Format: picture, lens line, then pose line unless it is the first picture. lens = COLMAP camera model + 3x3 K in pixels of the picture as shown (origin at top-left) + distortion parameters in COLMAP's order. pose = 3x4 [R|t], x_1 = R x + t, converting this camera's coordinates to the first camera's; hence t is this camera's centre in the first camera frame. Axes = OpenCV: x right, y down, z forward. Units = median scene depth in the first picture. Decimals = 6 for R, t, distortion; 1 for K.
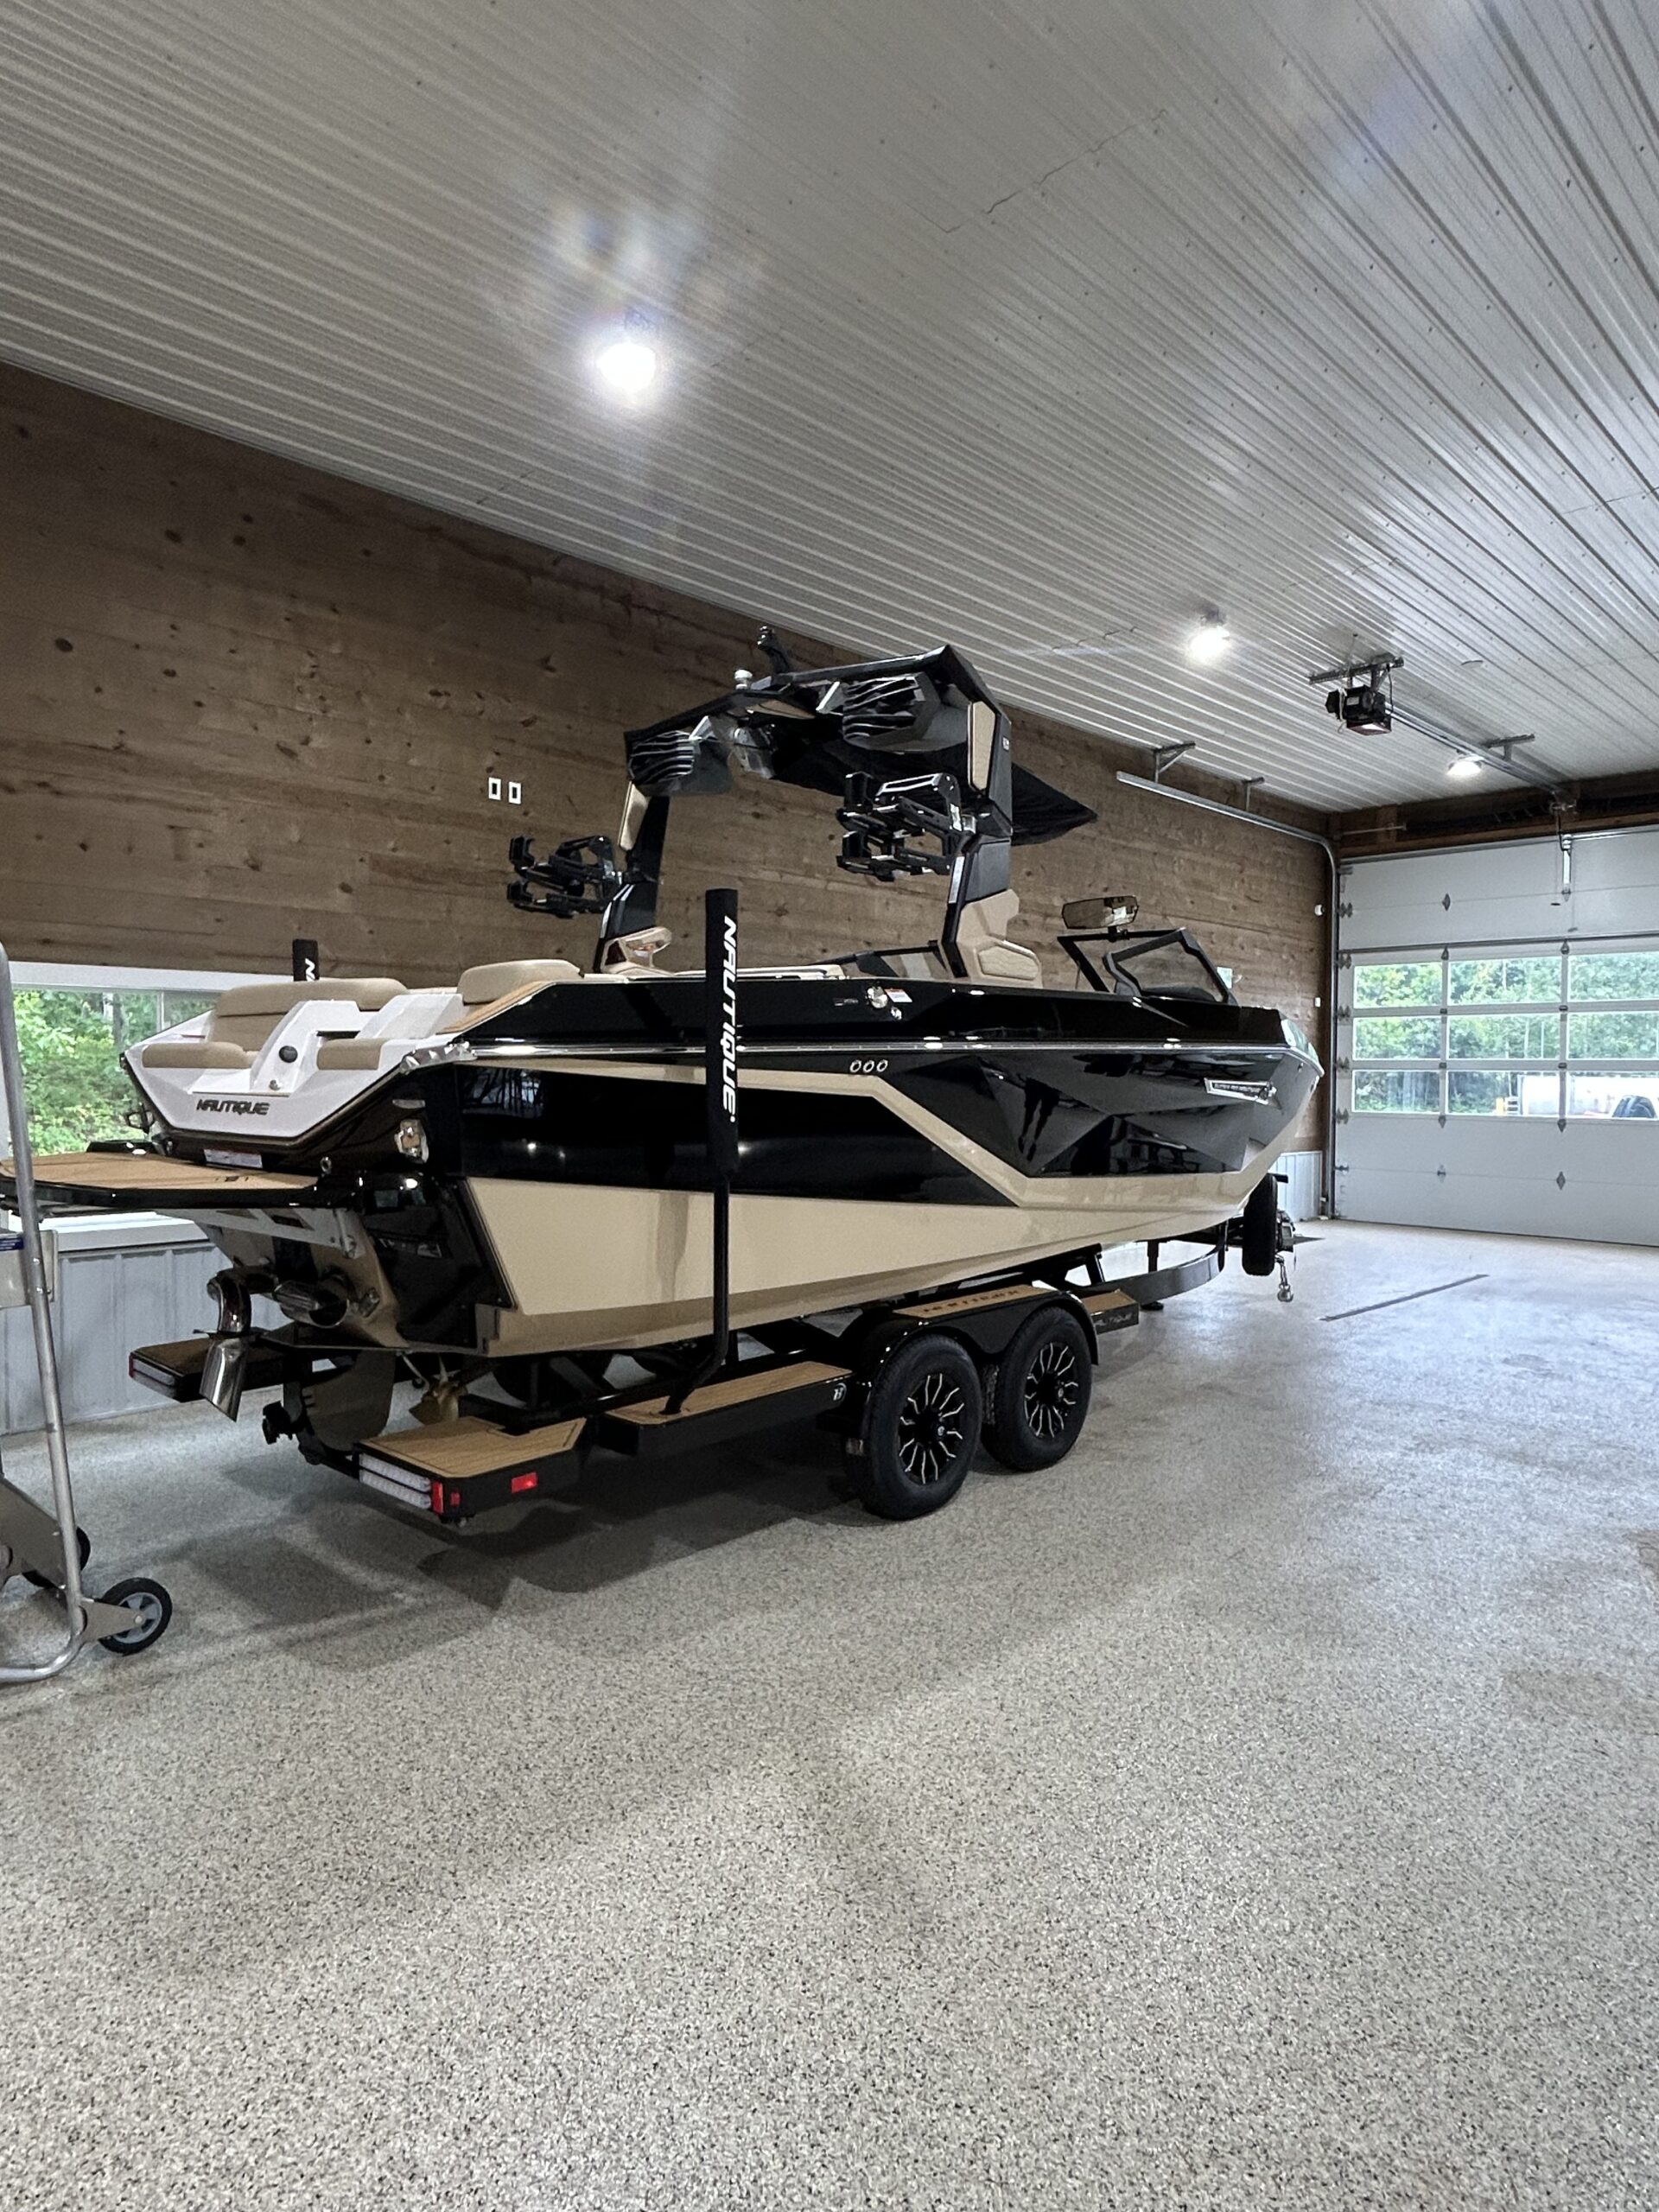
lens RADIAL K [[1304.9, 0, 829.2], [0, 1304.9, 1086.6], [0, 0, 1]] dist [-0.003730, -0.000998]
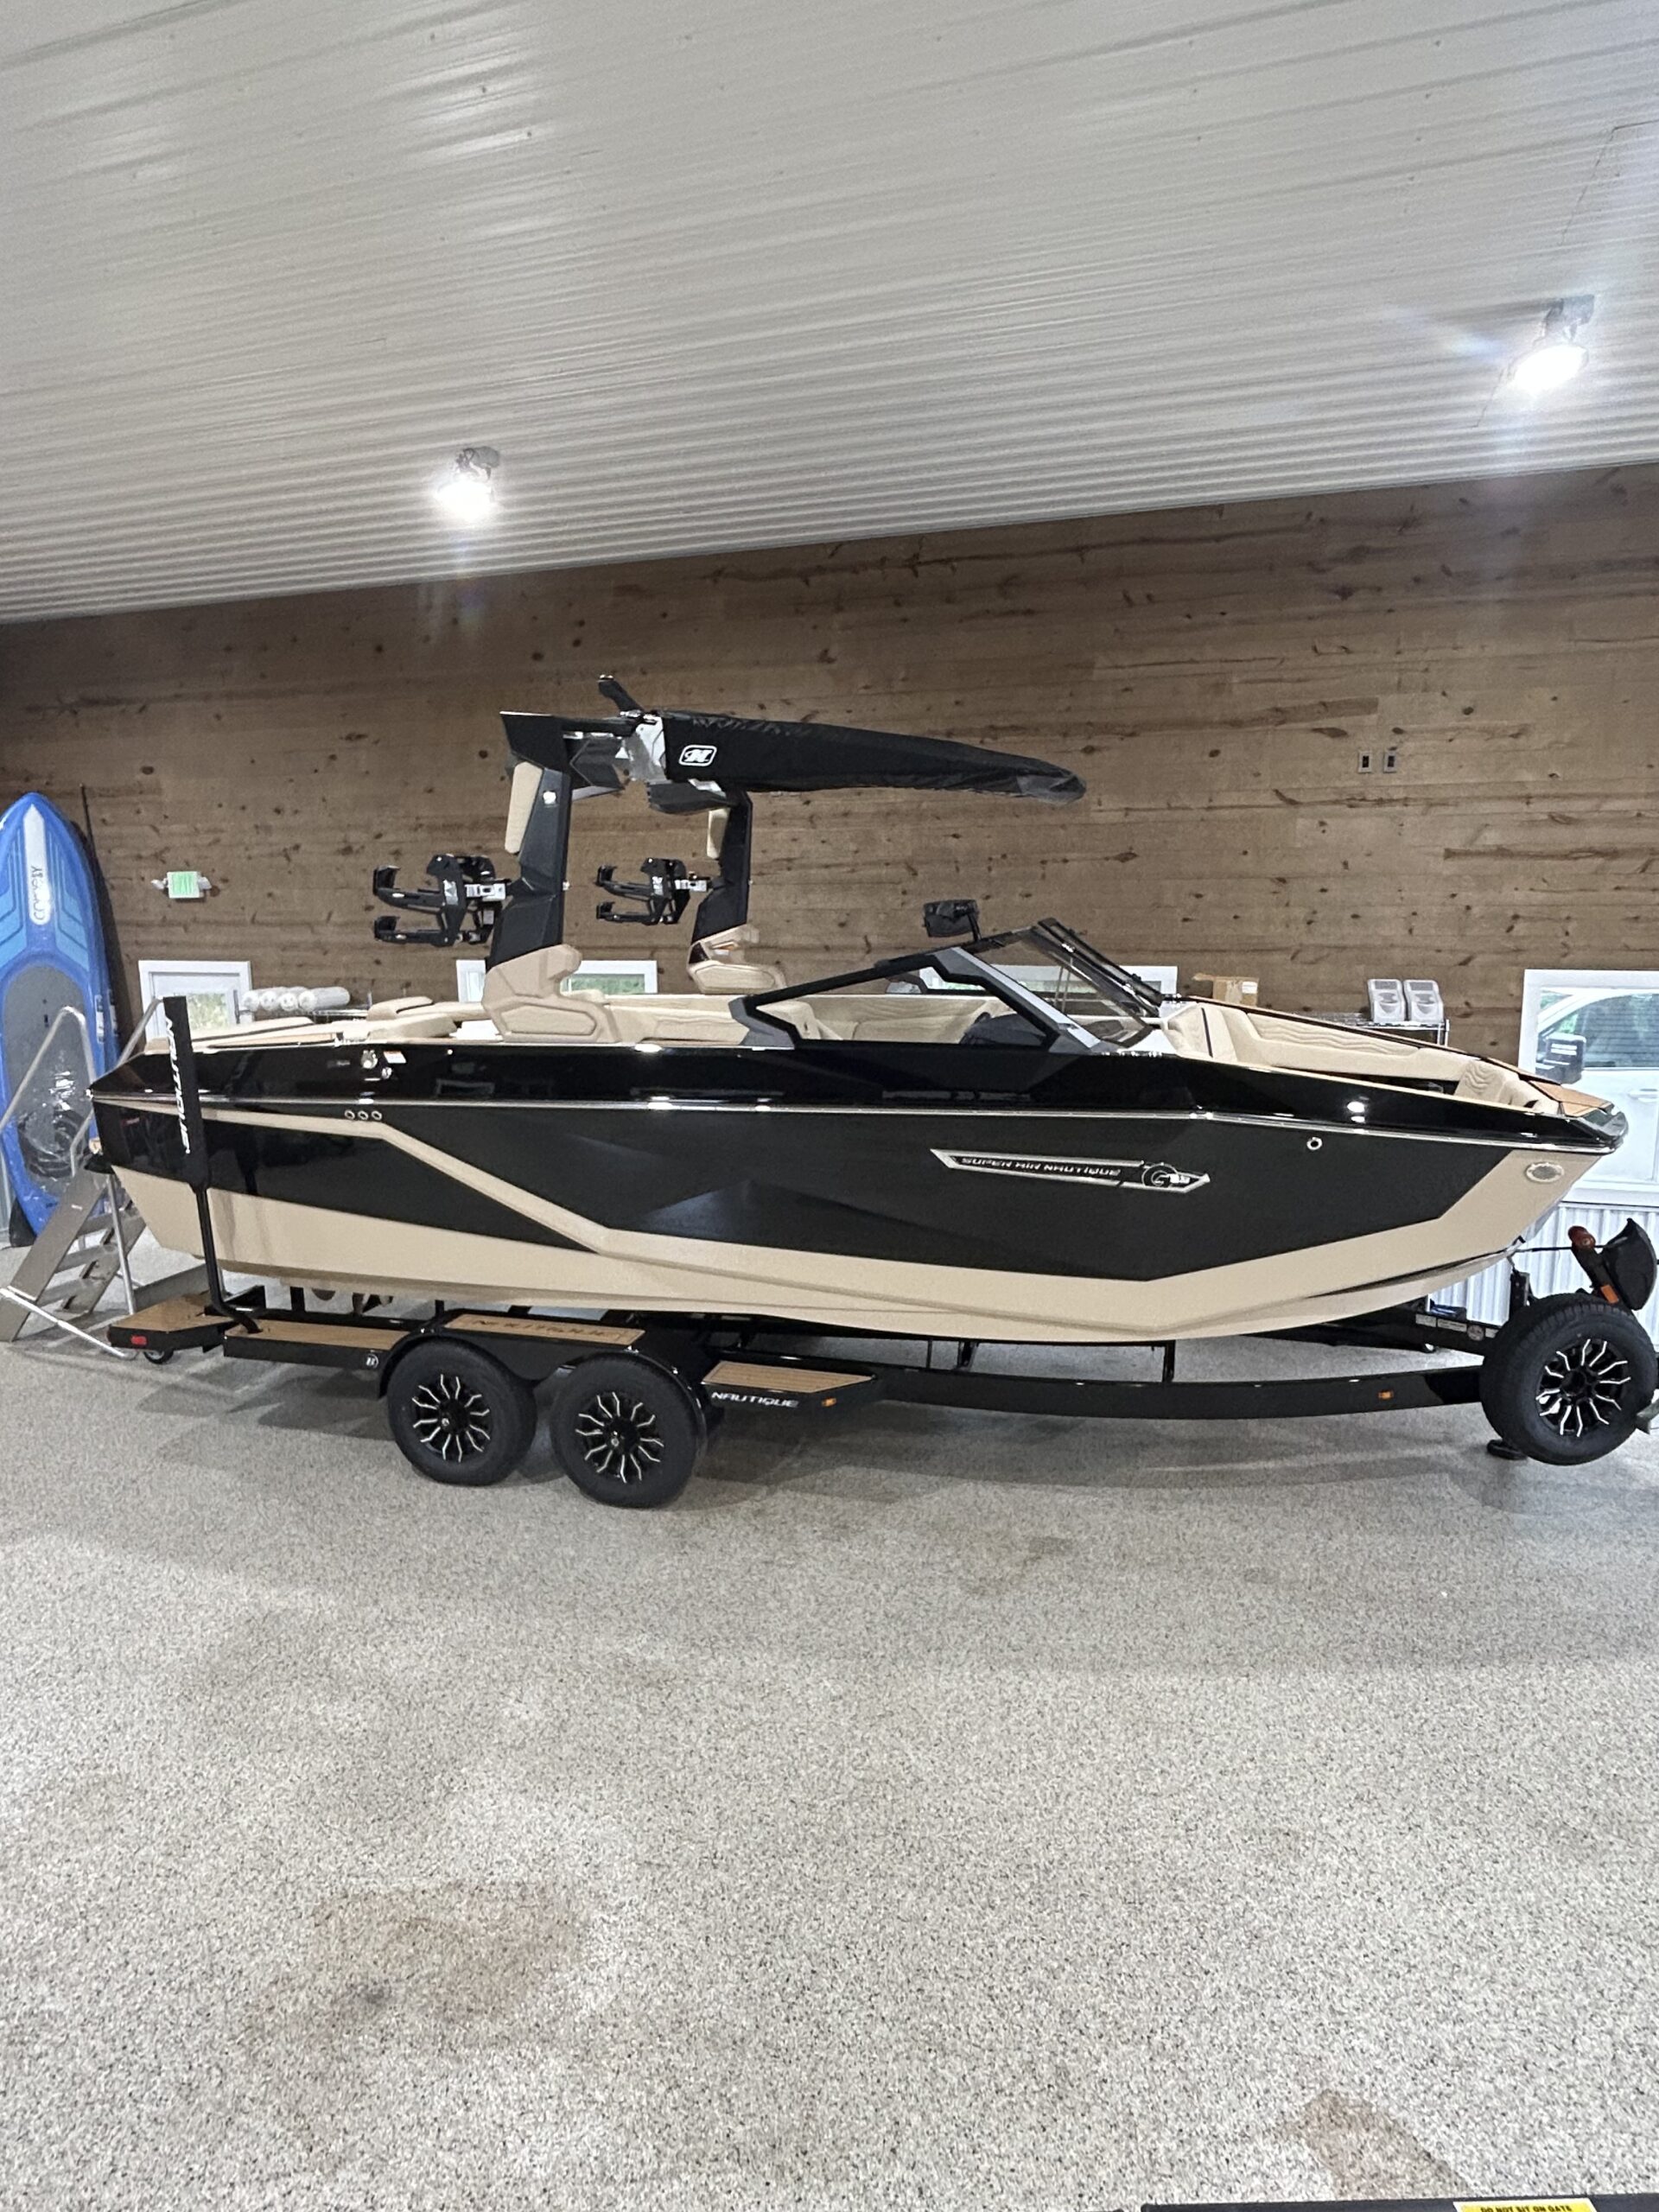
lens RADIAL K [[1304.9, 0, 829.2], [0, 1304.9, 1086.6], [0, 0, 1]] dist [-0.003730, -0.000998]
pose [[0.441359, 0.125226, -0.888550, 1.149096], [0.007322, 0.989679, 0.143115, -0.187717], [0.897301, -0.069671, 0.435886, 0.748739]]
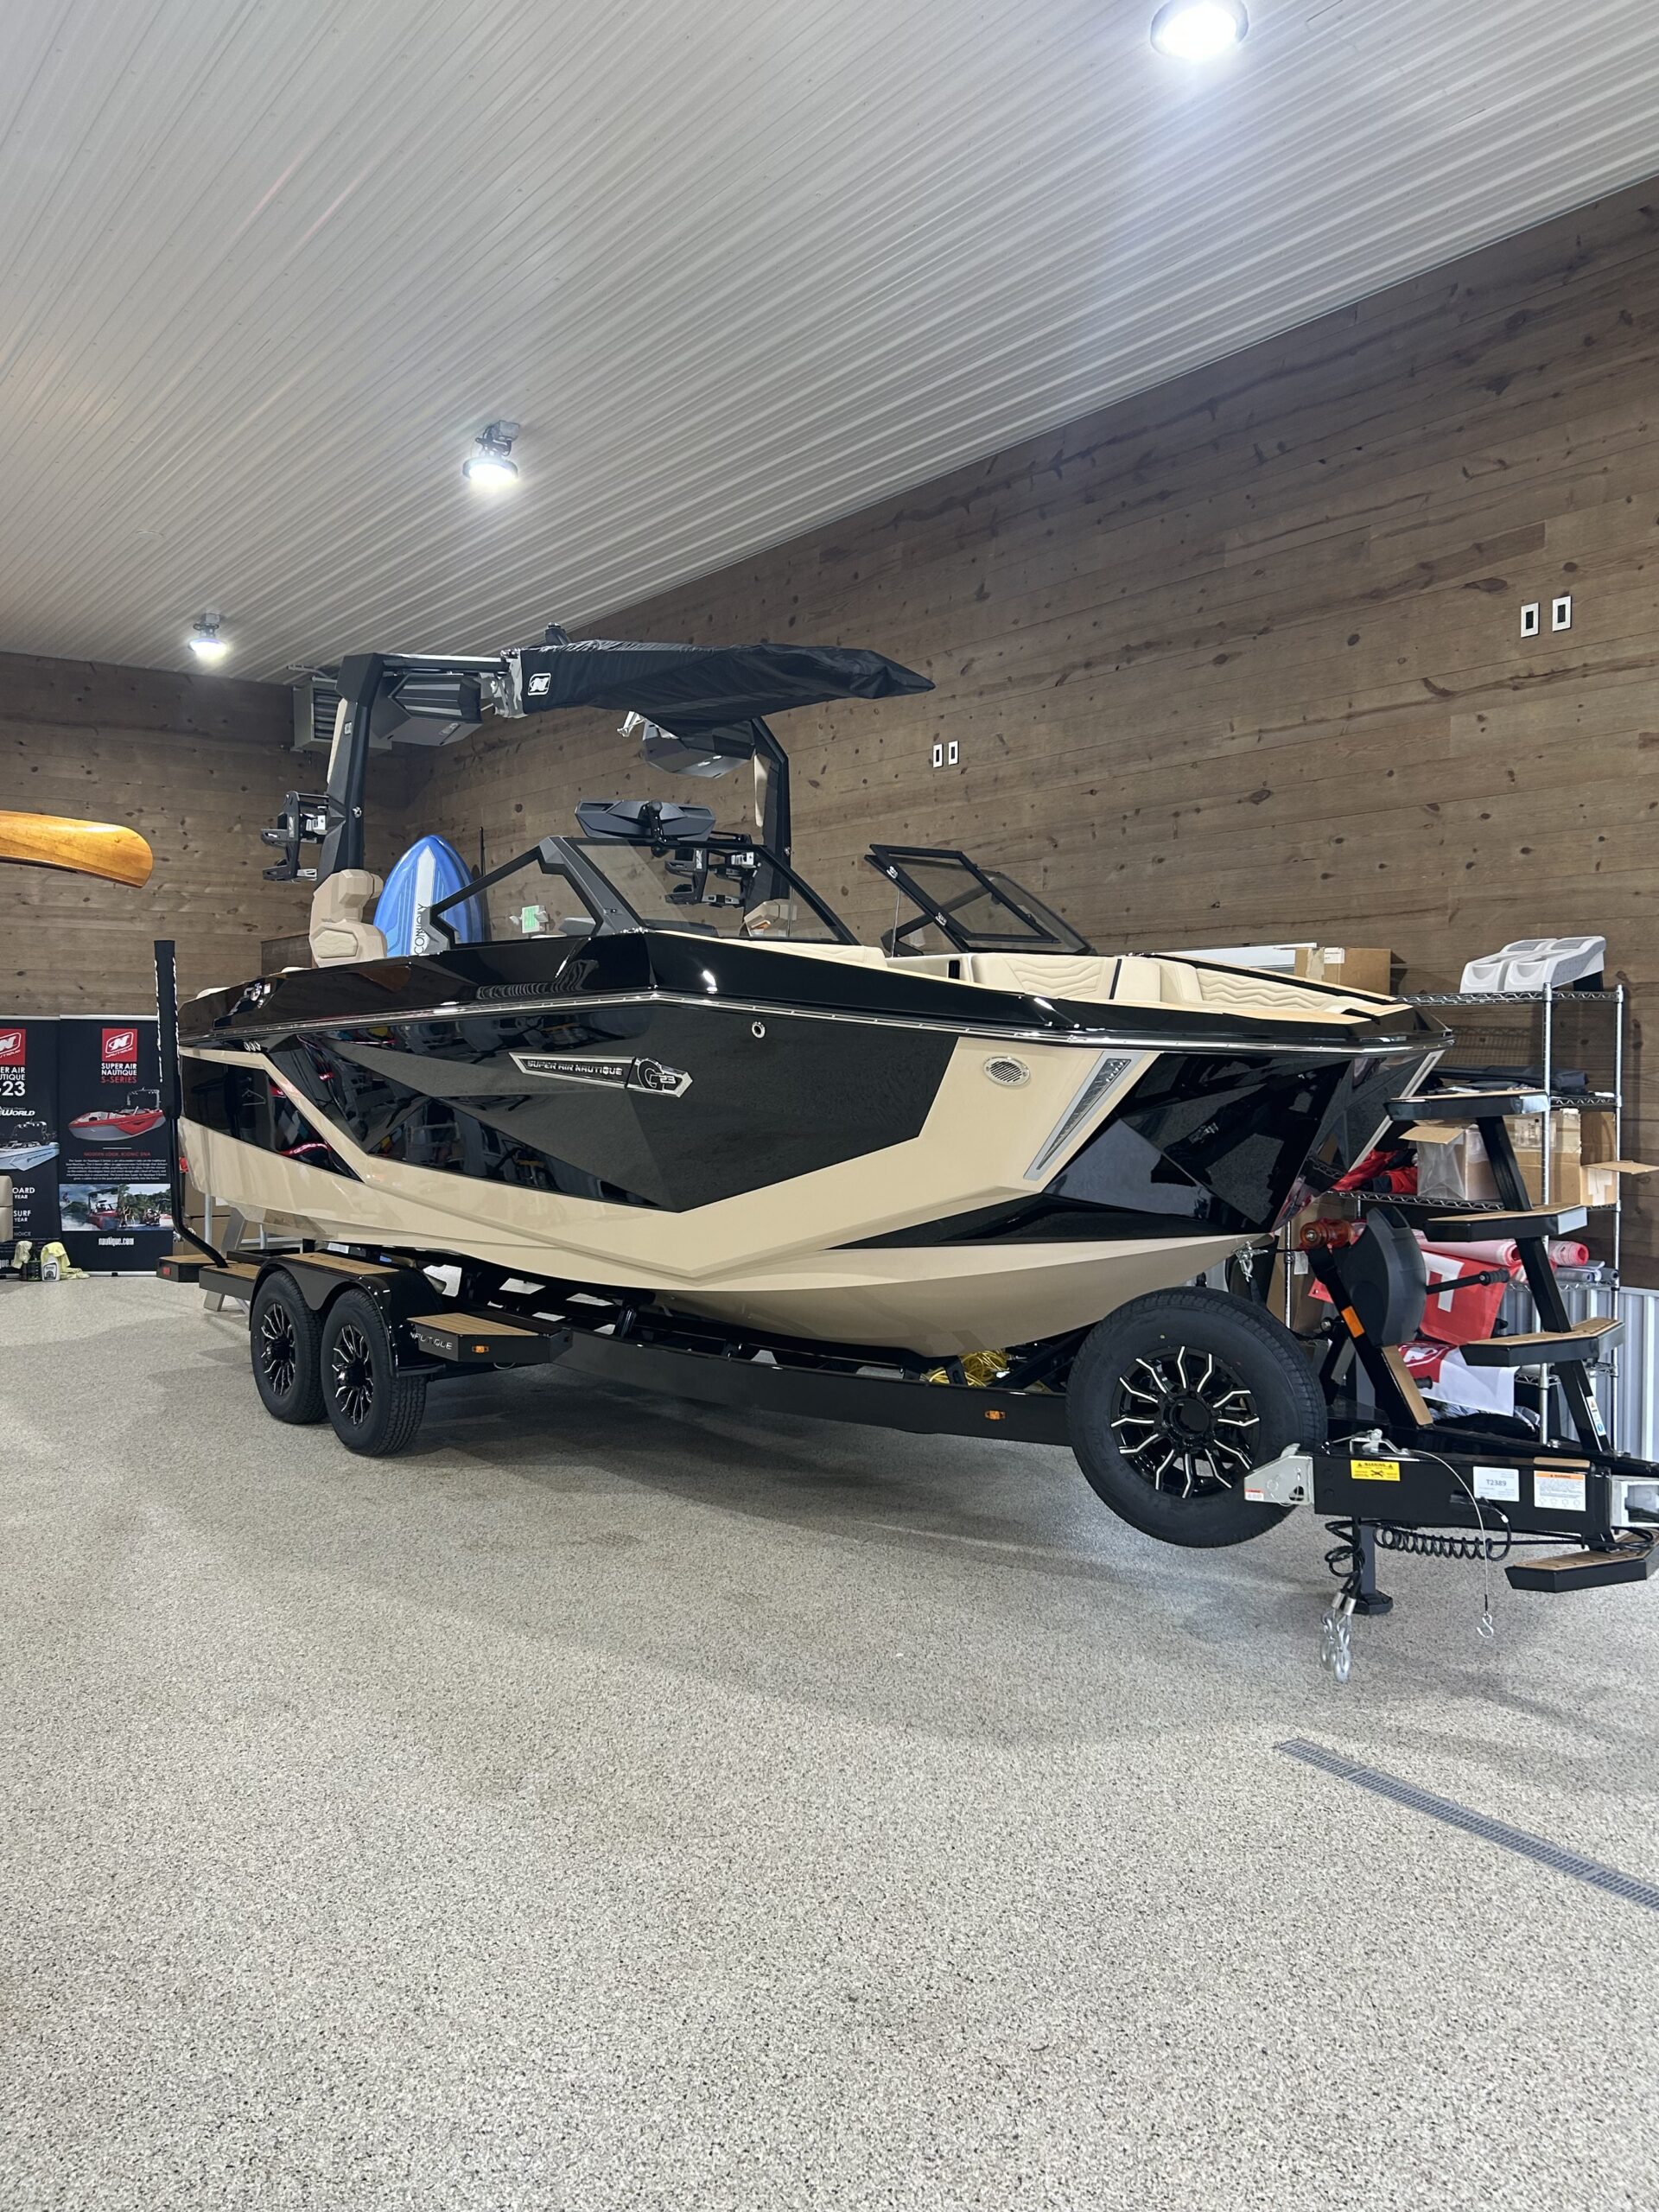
lens RADIAL K [[1792.1, 0, 829.5], [0, 1792.1, 1106.0], [0, 0, 1]] dist [0.008860, -0.005229]
pose [[-0.171325, 0.017495, -0.985059, 1.478852], [-0.011498, 0.999739, 0.019756, 0.001632], [0.985148, 0.014711, -0.171079, 1.632497]]
